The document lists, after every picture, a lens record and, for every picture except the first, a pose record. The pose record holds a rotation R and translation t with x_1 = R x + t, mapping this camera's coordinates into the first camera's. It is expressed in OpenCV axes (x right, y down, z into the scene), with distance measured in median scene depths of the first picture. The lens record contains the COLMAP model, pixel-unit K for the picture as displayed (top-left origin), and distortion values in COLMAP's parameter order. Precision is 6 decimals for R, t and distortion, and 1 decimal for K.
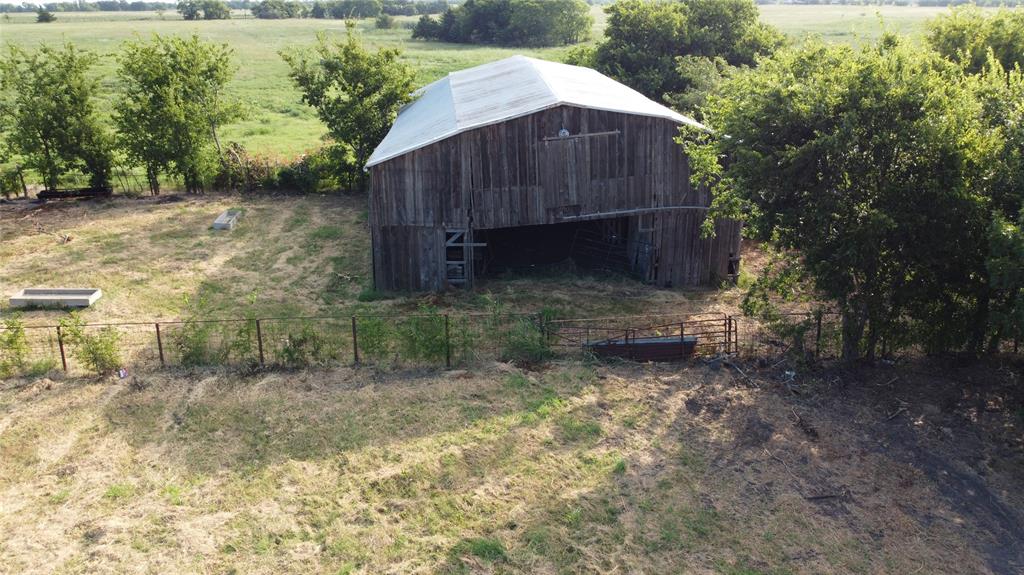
lens RADIAL K [[771.1, 0, 509.8], [0, 771.1, 288.5], [0, 0, 1]] dist [-0.004304, -0.001094]
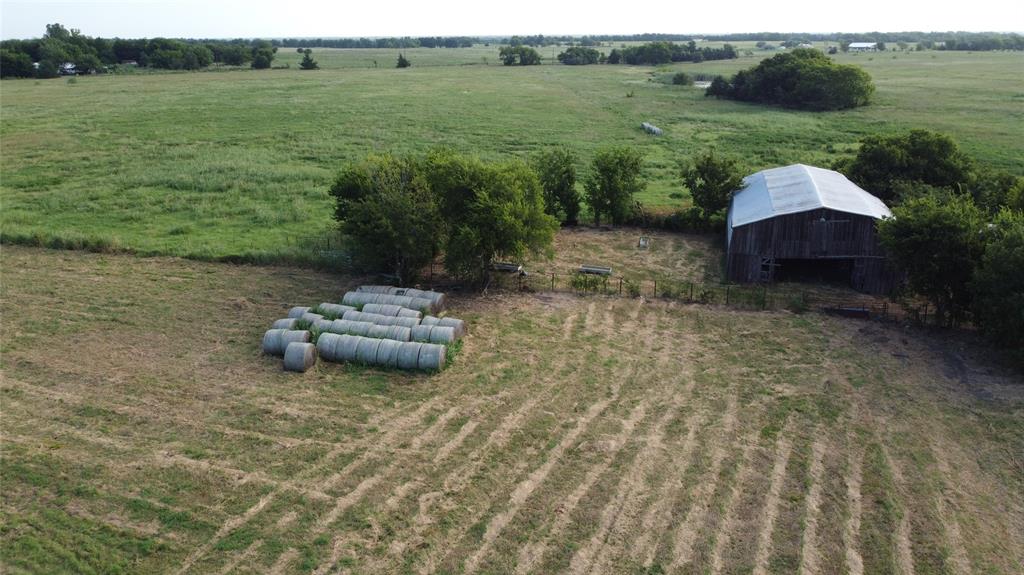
lens RADIAL K [[771.1, 0, 509.8], [0, 771.1, 288.5], [0, 0, 1]] dist [-0.004304, -0.001094]
pose [[0.943744, 0.105725, -0.313319, -0.065044], [-0.116436, 0.993075, -0.015614, 0.139258], [0.309498, 0.051217, 0.949520, -1.393772]]
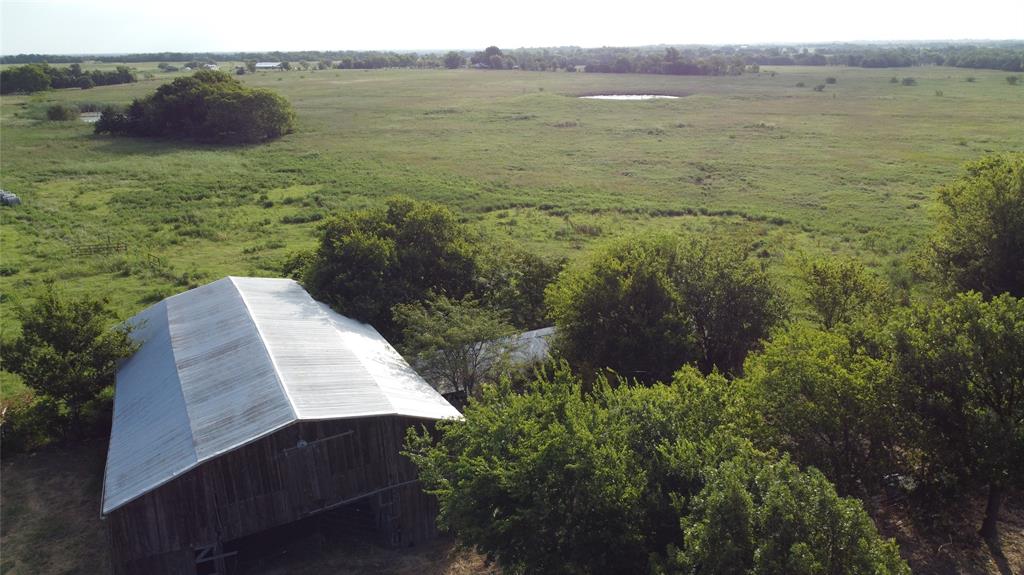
lens RADIAL K [[771.1, 0, 509.8], [0, 771.1, 288.5], [0, 0, 1]] dist [-0.004304, -0.001094]
pose [[0.932598, -0.106352, 0.344892, -0.007631], [0.126215, 0.991364, -0.035588, -0.331582], [-0.338129, 0.076719, 0.937967, -0.130042]]
